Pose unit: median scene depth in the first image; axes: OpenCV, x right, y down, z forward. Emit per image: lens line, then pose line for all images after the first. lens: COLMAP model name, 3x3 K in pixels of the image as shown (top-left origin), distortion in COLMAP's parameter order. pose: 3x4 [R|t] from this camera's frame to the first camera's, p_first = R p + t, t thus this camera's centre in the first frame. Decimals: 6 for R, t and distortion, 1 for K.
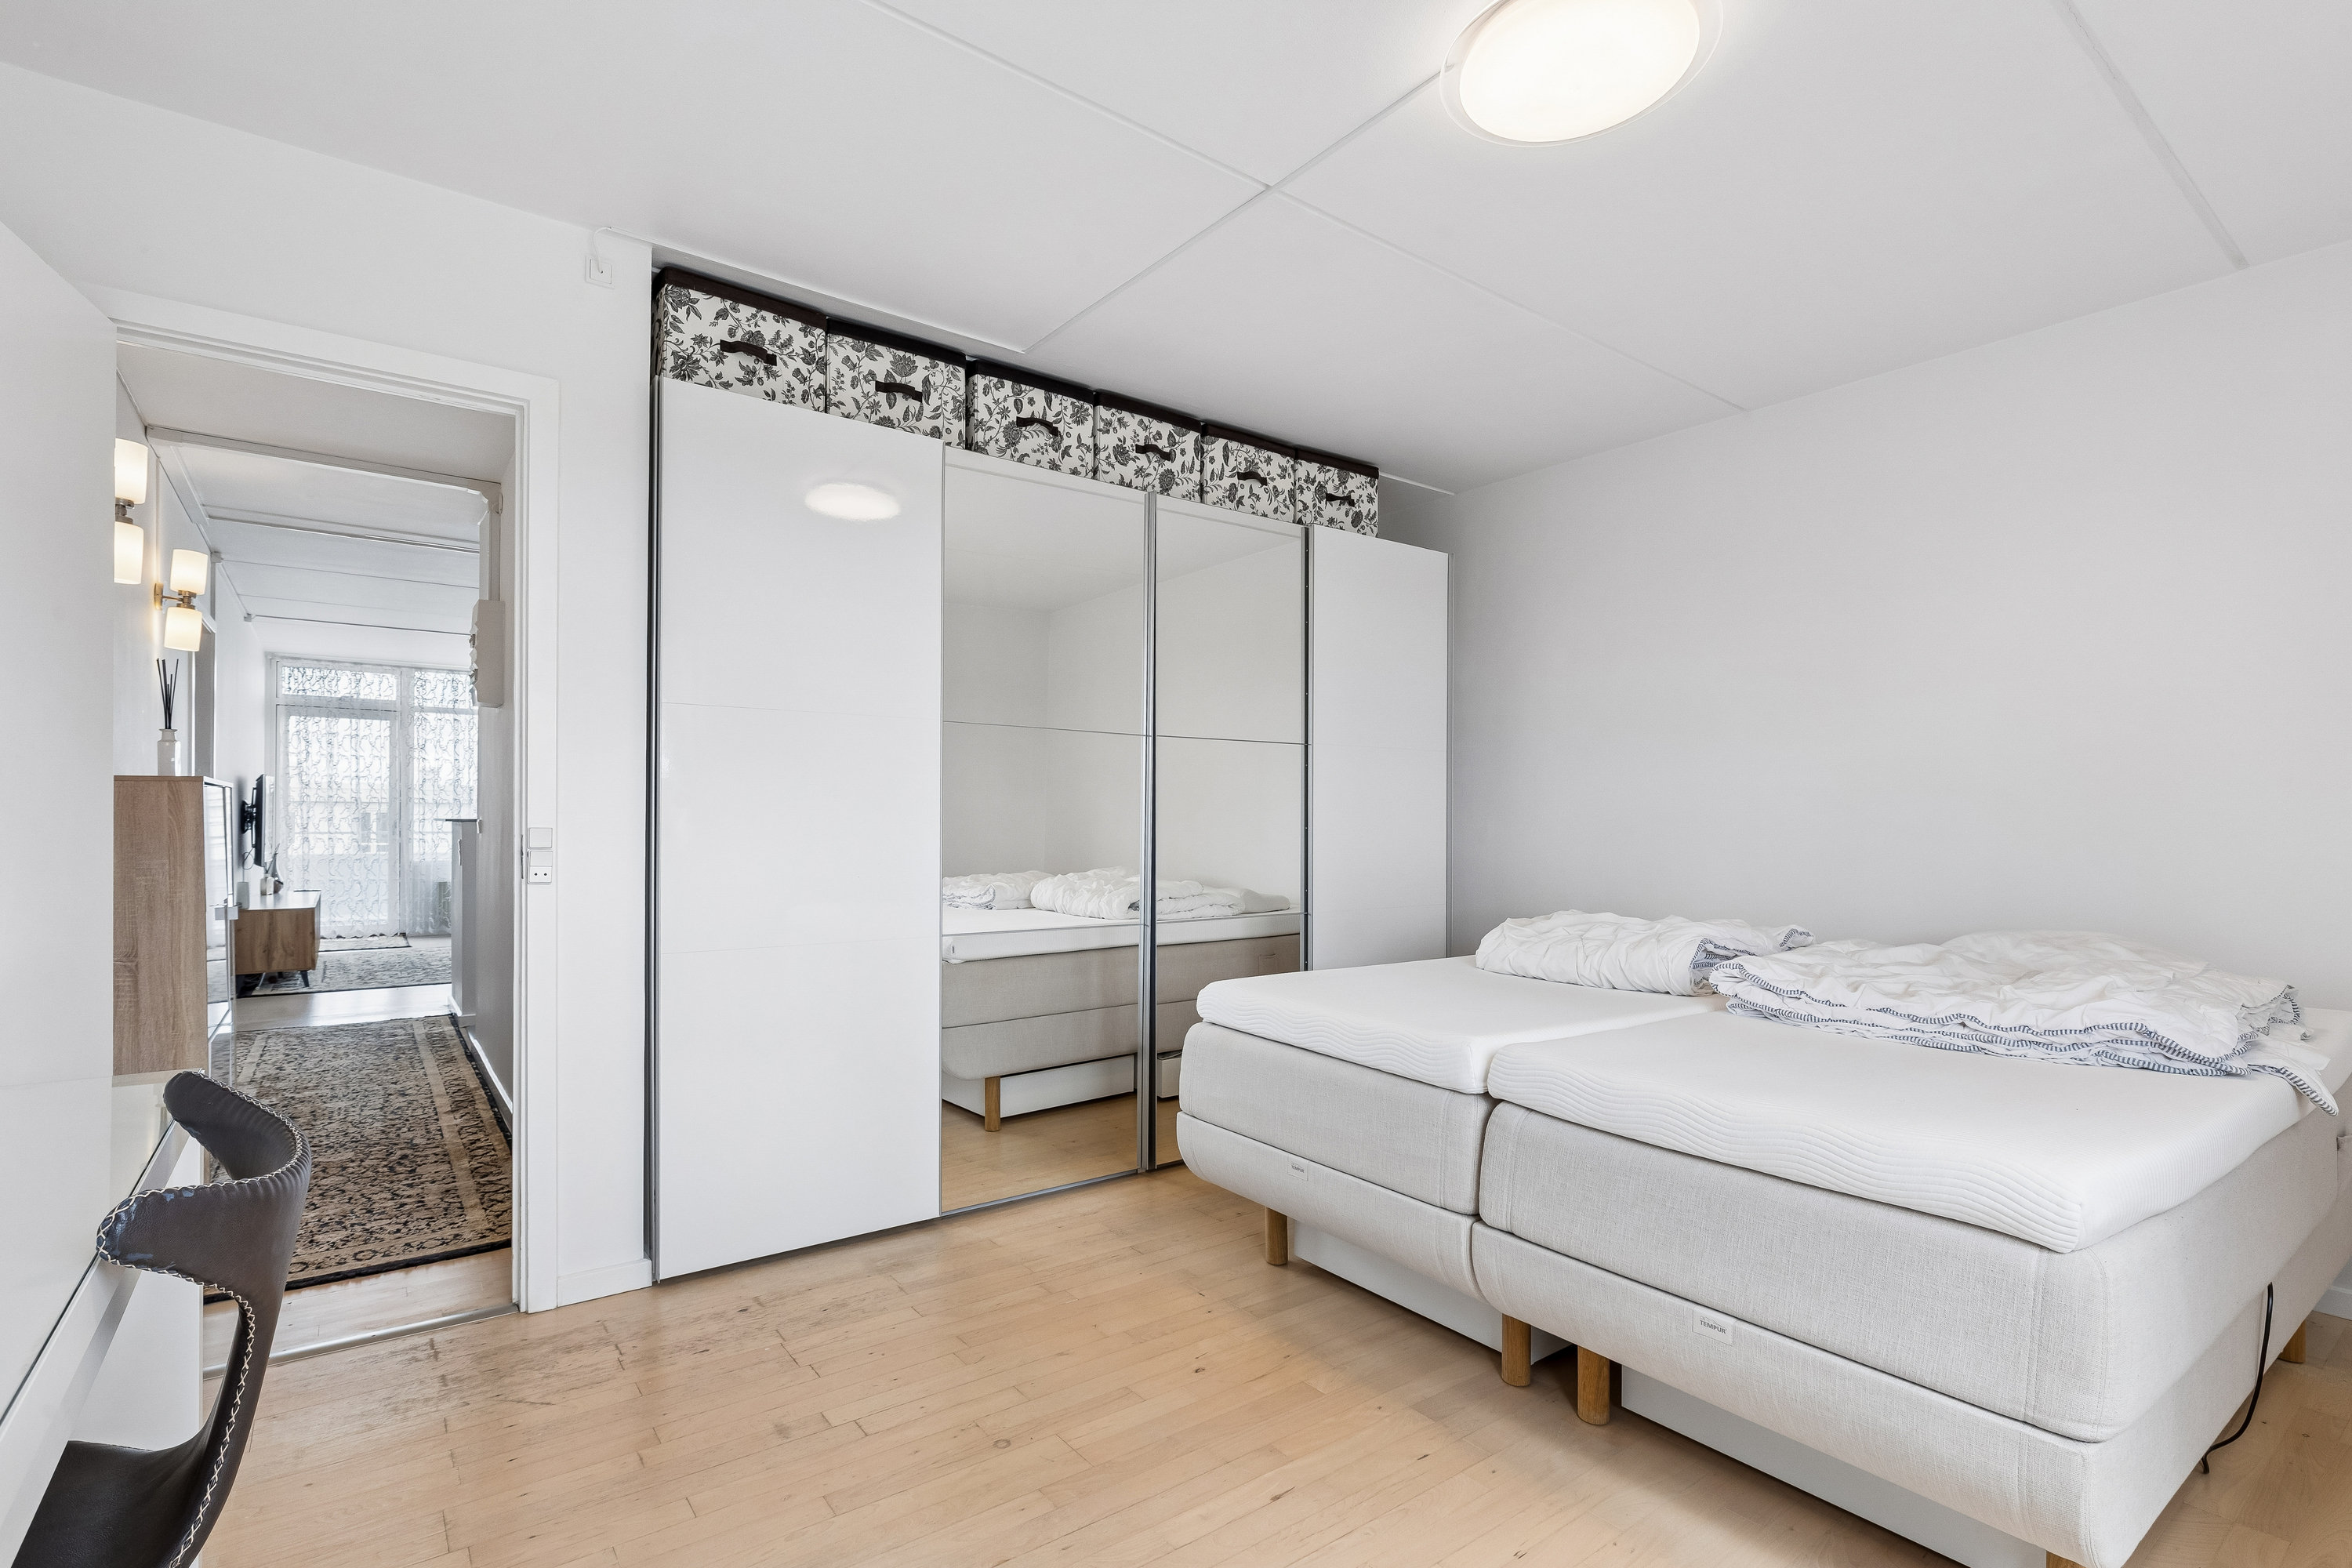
lens RADIAL K [[1126.2, 0, 1173.7], [0, 1126.2, 804.7], [0, 0, 1]] dist [-0.000422, -0.000131]
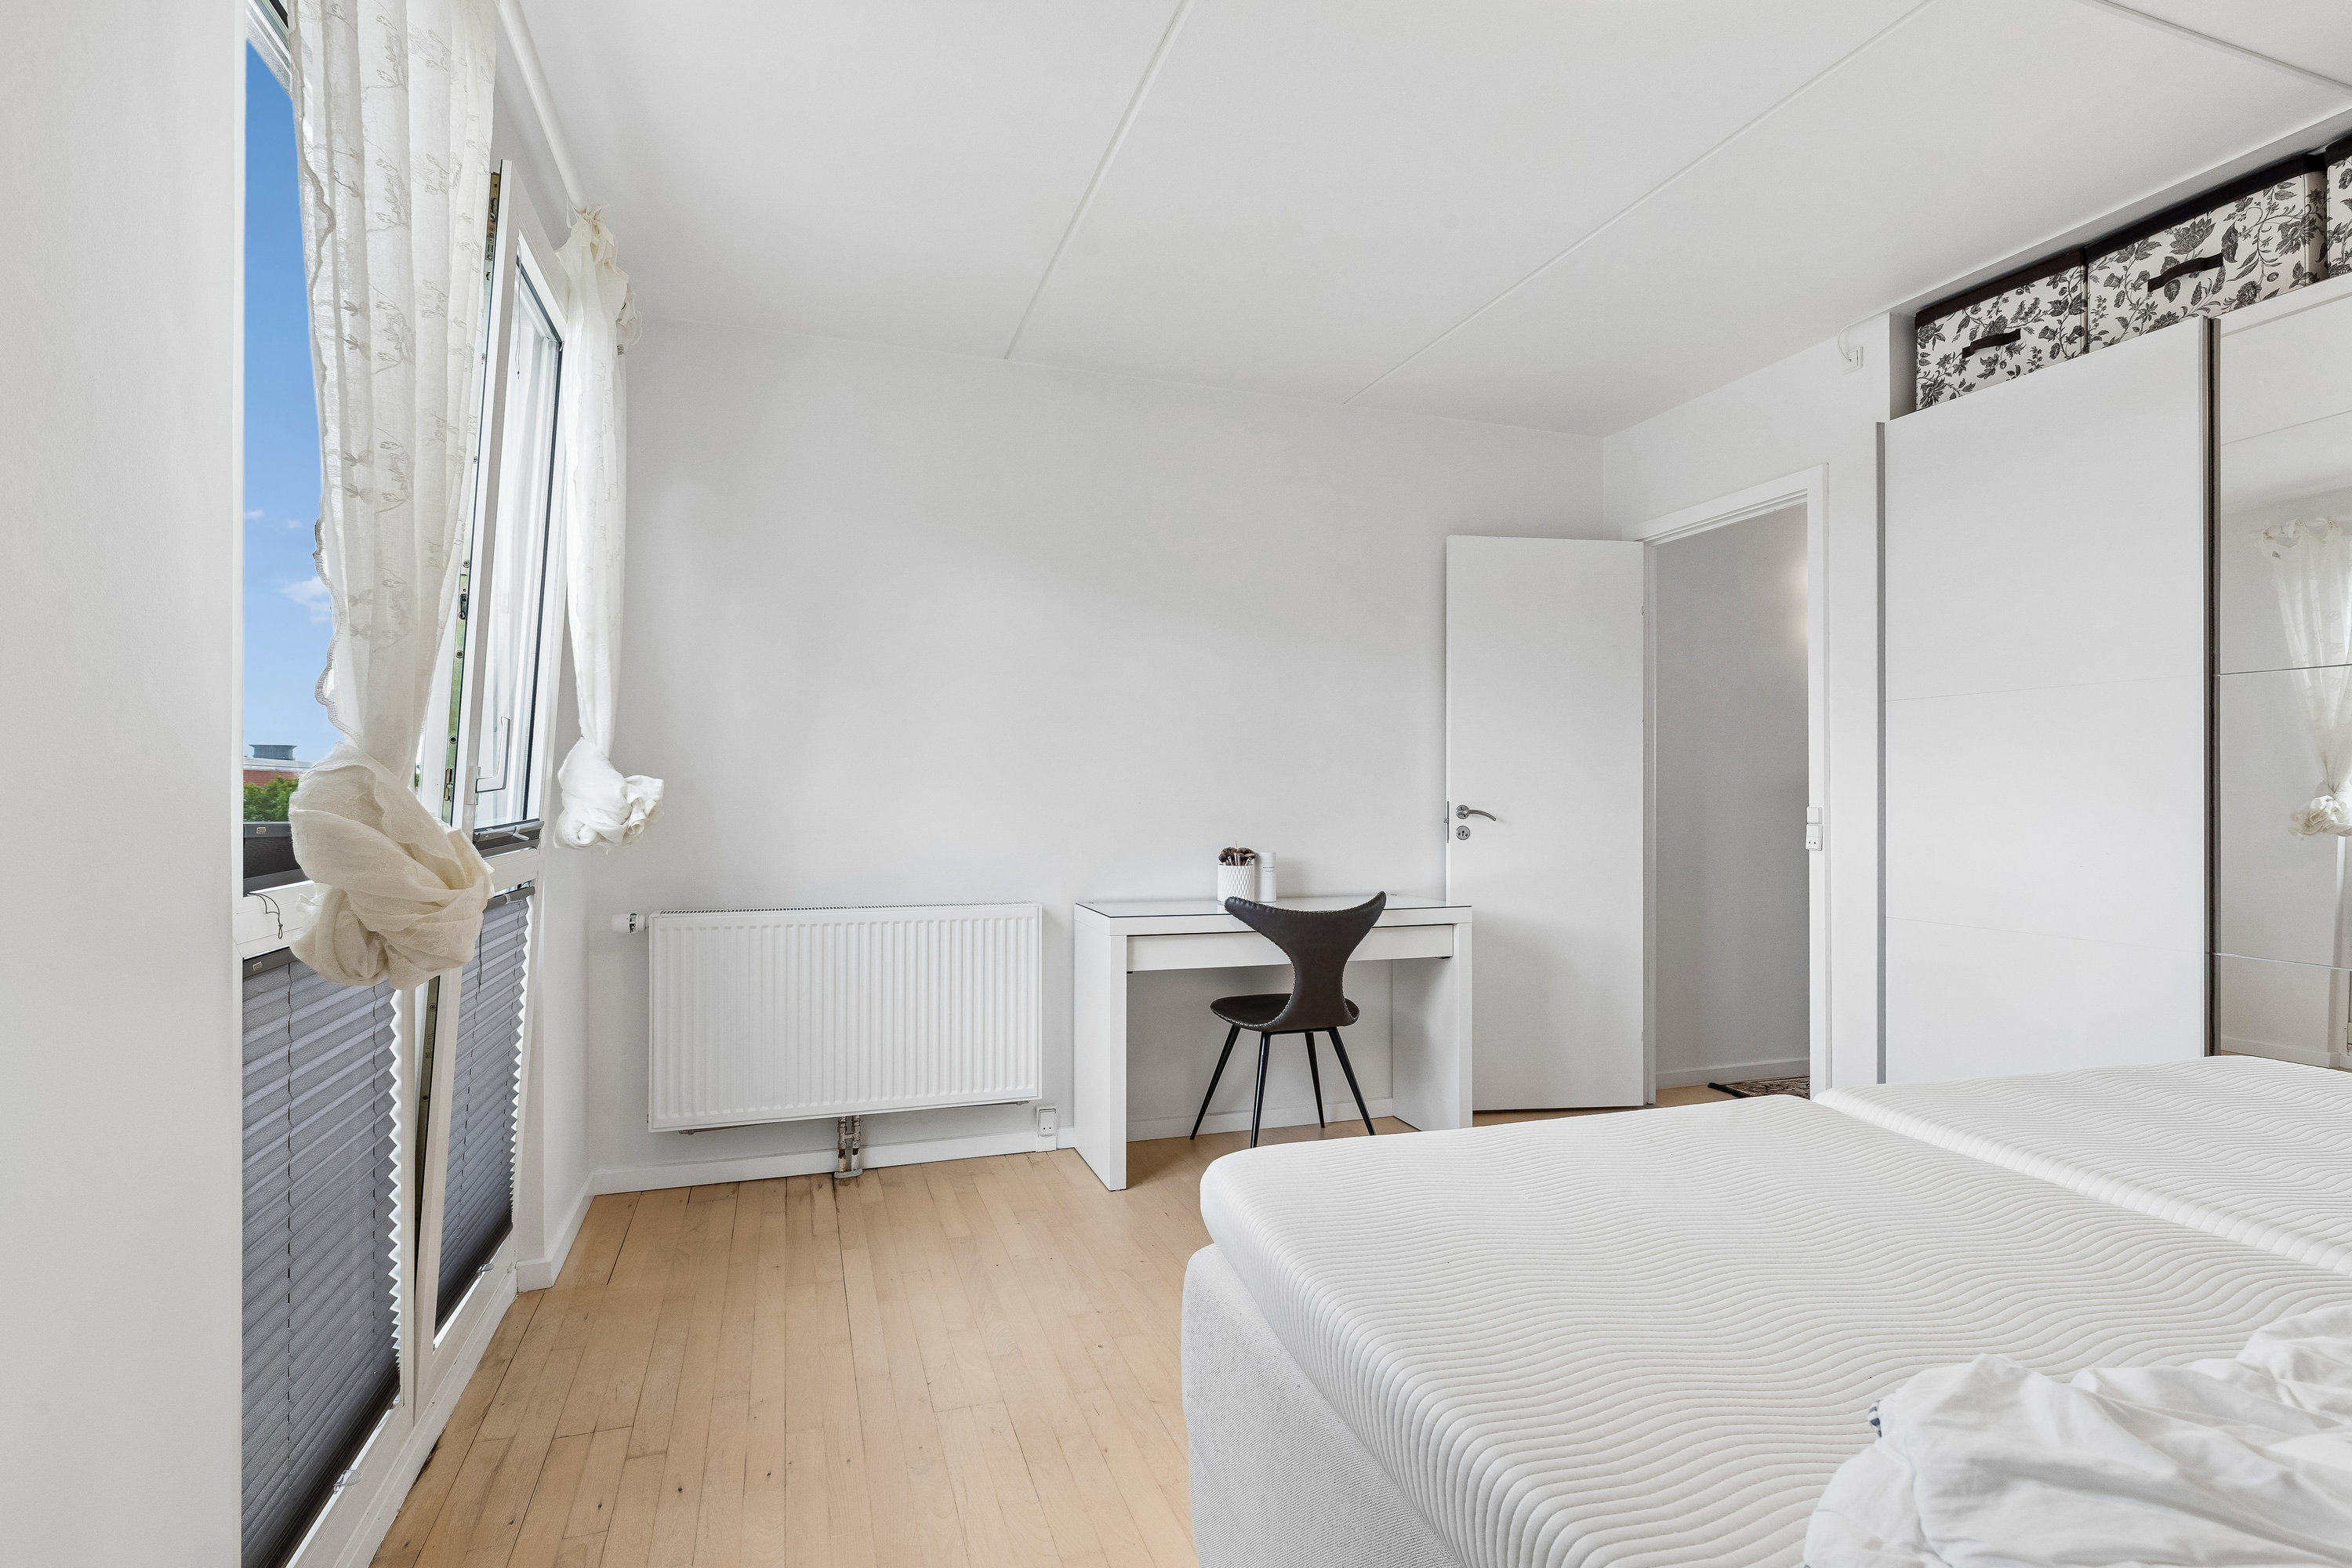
lens RADIAL K [[1126.2, 0, 1179.4], [0, 1126.2, 791.8], [0, 0, 1]] dist [-0.000422, -0.000131]
pose [[-0.303192, -0.015003, -0.952812, 0.780778], [0.003707, 0.999850, -0.016924, 0.017202], [0.952922, -0.008663, -0.303090, 0.585938]]
